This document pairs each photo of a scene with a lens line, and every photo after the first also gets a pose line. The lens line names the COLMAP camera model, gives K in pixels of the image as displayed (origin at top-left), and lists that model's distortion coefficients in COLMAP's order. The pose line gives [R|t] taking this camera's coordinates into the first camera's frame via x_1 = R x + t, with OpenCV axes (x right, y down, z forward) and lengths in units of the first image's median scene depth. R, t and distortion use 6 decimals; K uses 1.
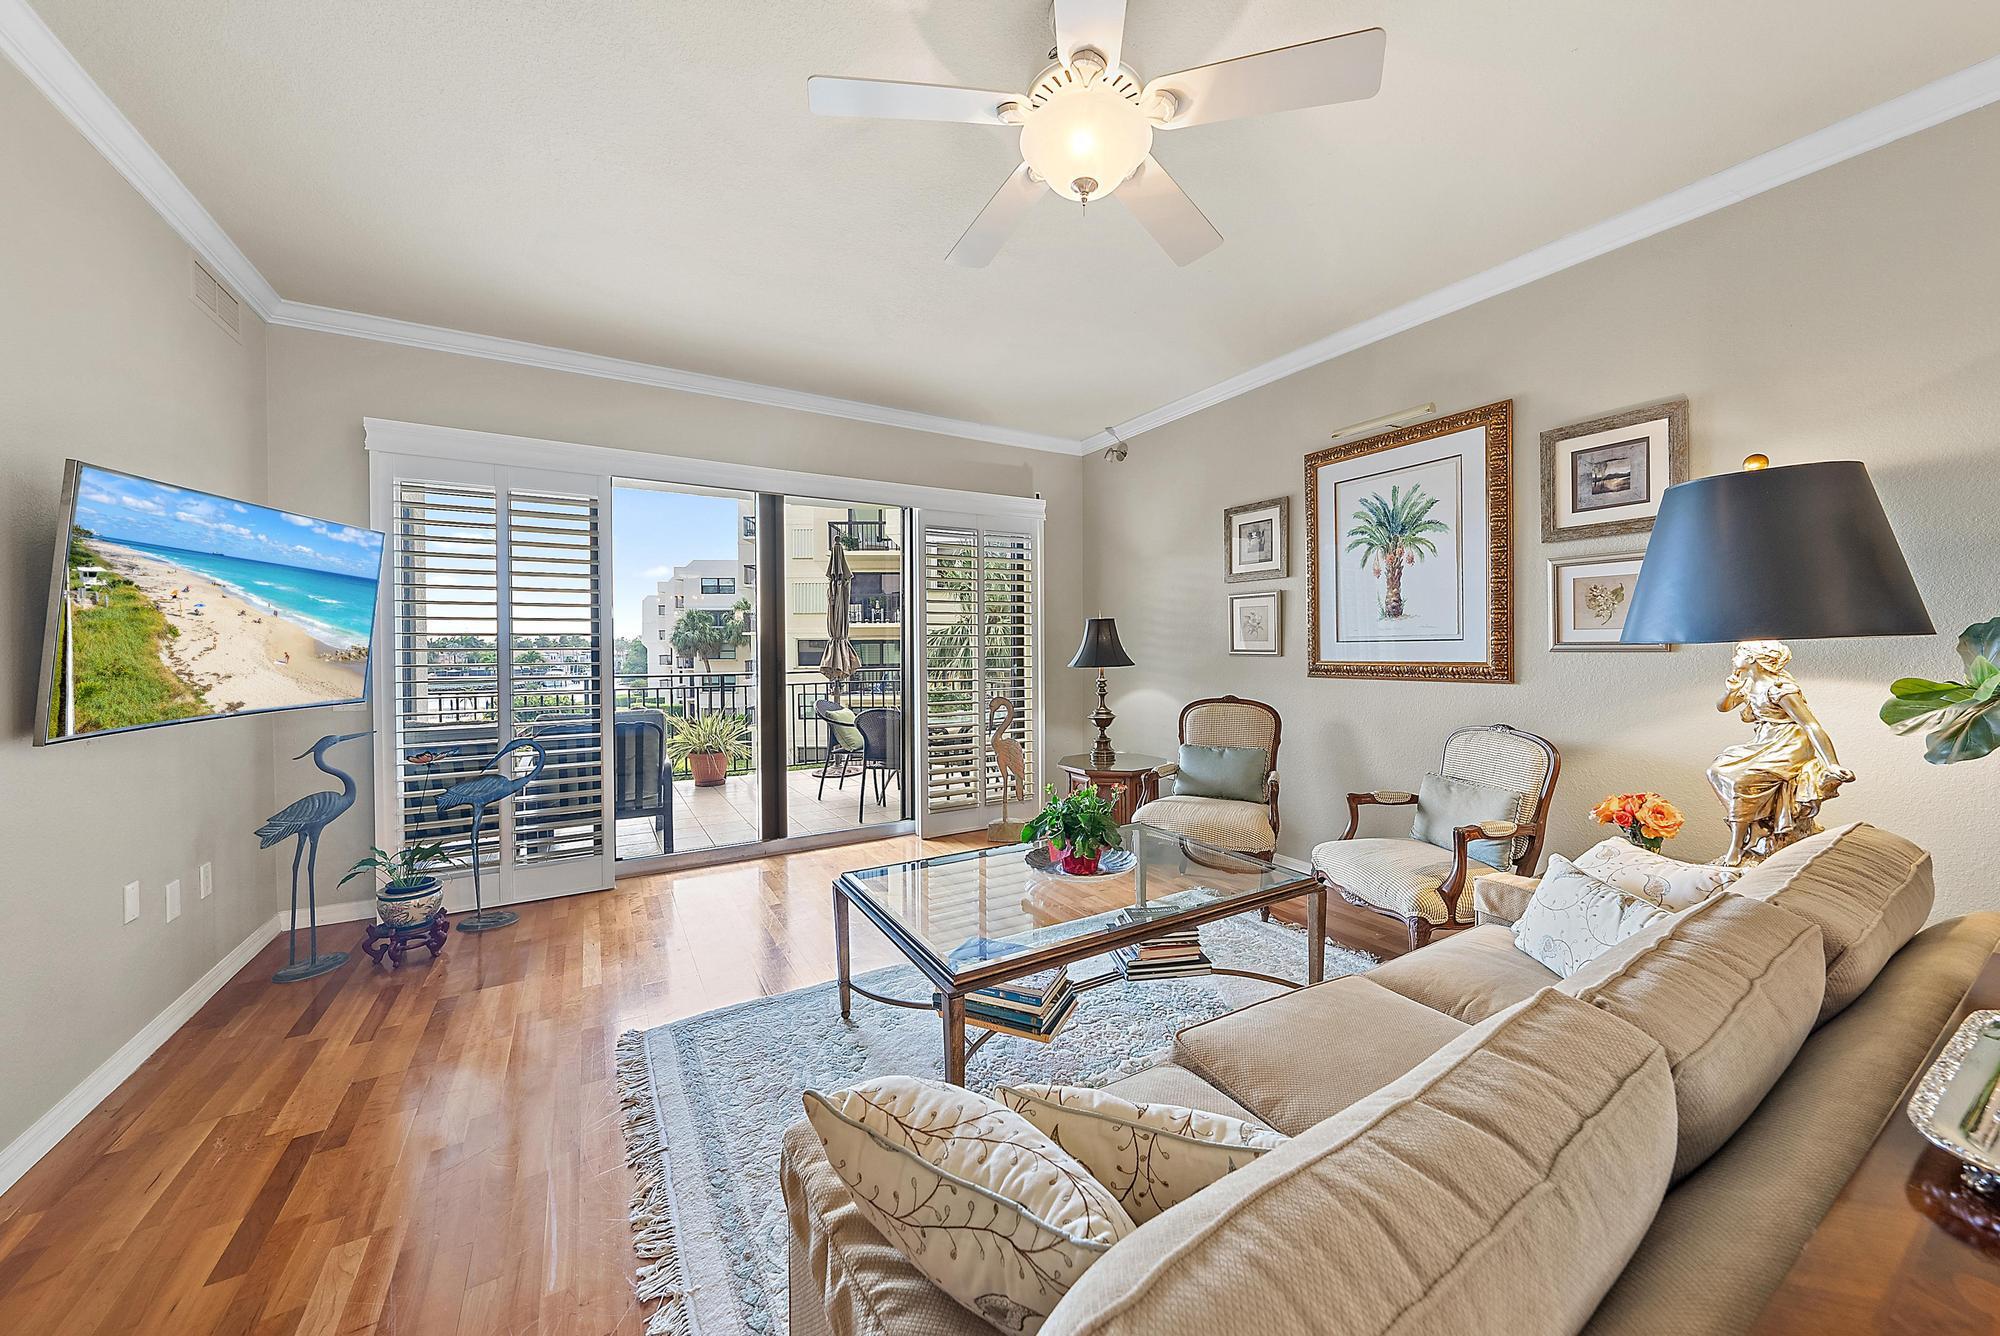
lens RADIAL K [[707.2, 0, 1008.1], [0, 707.2, 648.2], [0, 0, 1]] dist [0.000722, 0.000012]
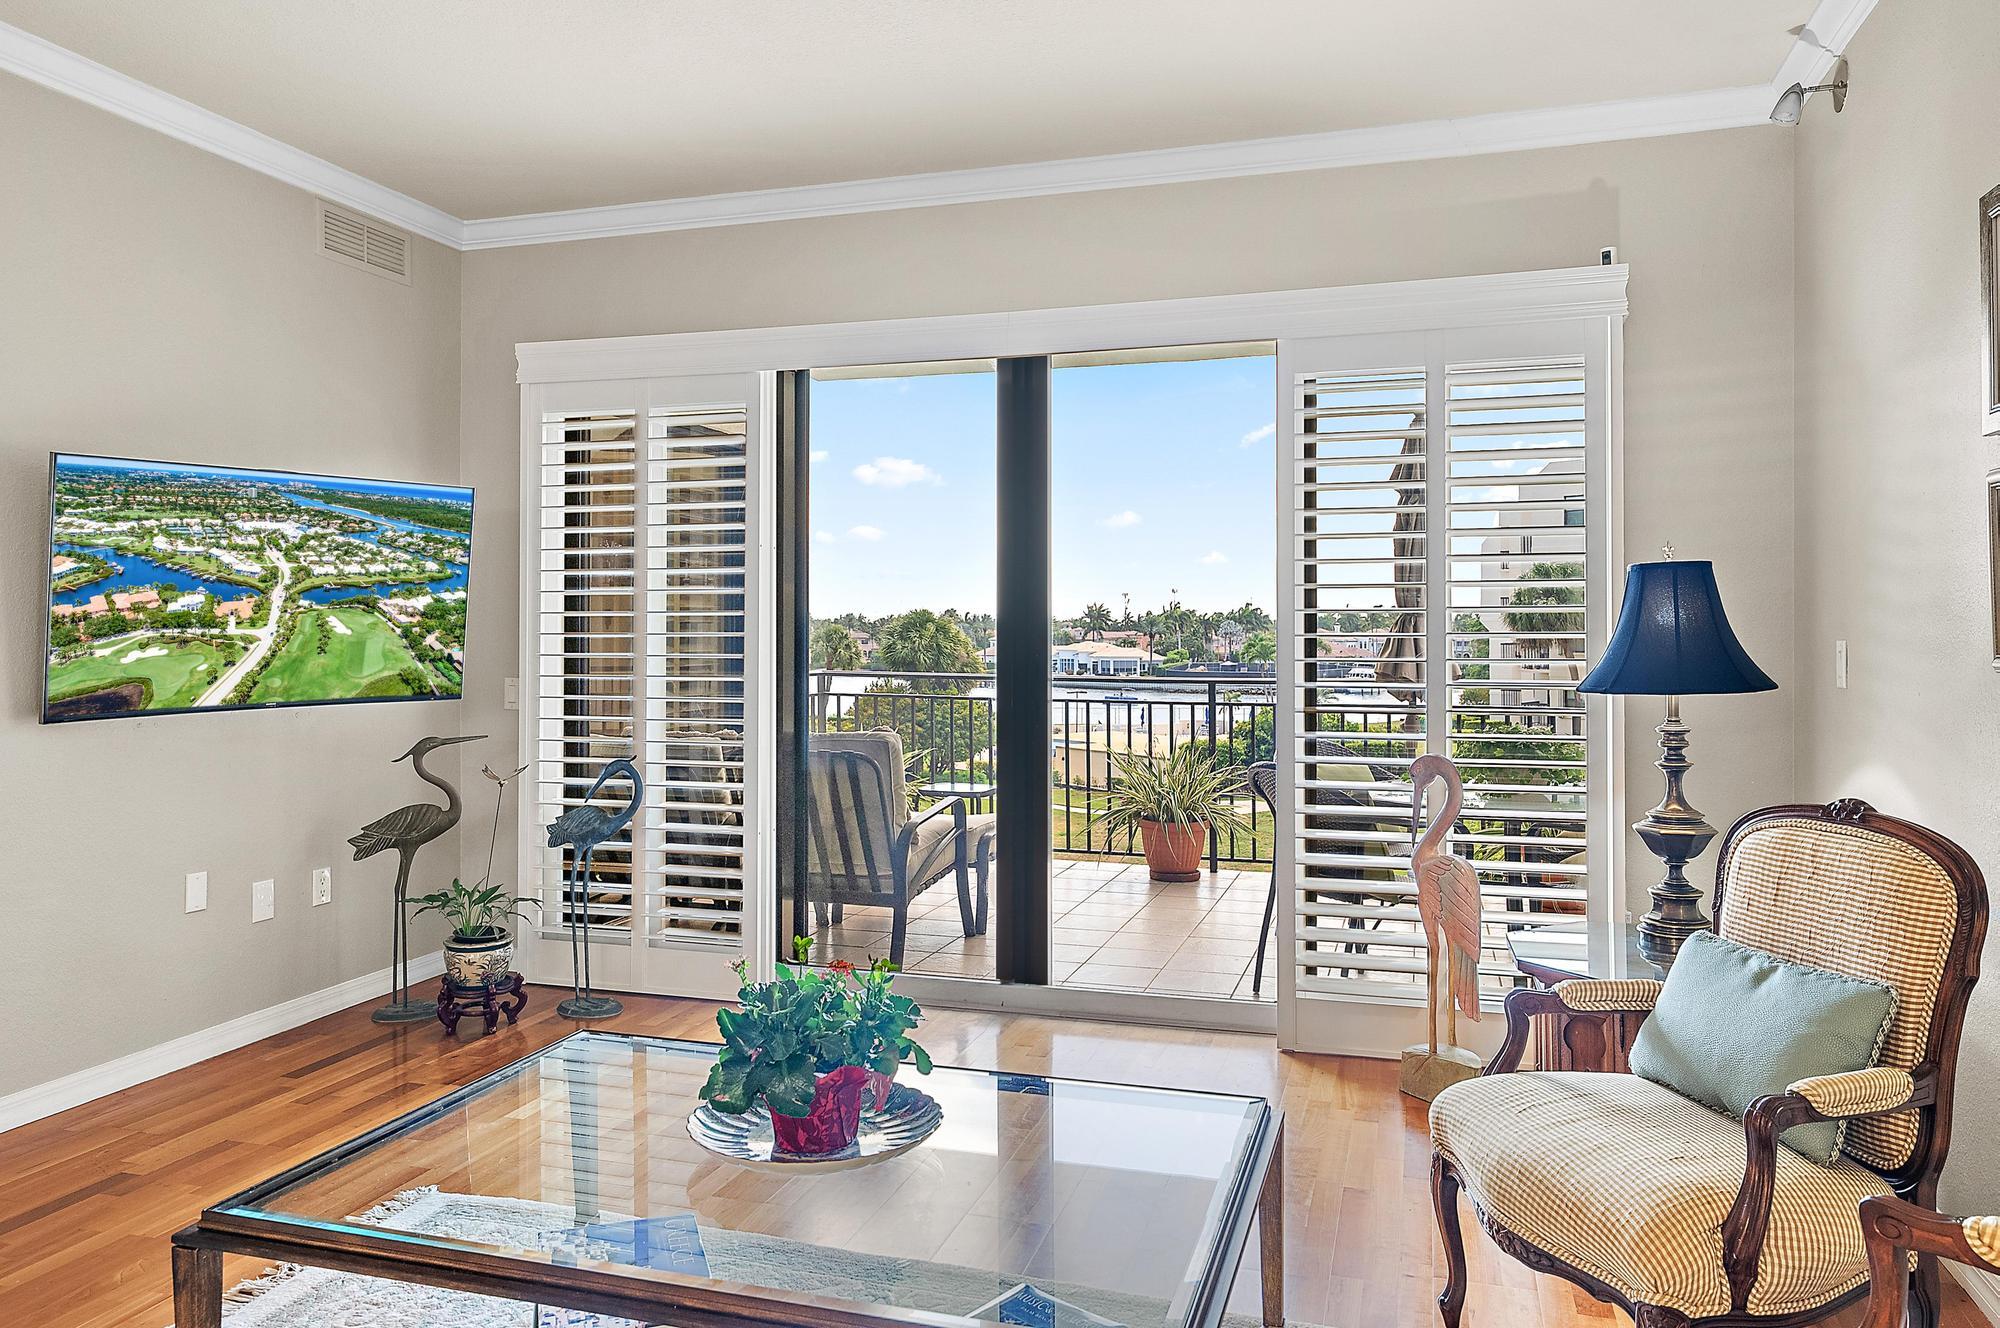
lens RADIAL K [[1366.8, 0, 1003.6], [0, 1366.8, 619.8], [0, 0, 1]] dist [0.001017, 0.003476]
pose [[0.669767, -0.000062, -0.742572, 0.545611], [-0.005562, 0.999972, -0.005101, -0.008358], [0.742551, 0.007546, 0.669747, 0.336505]]
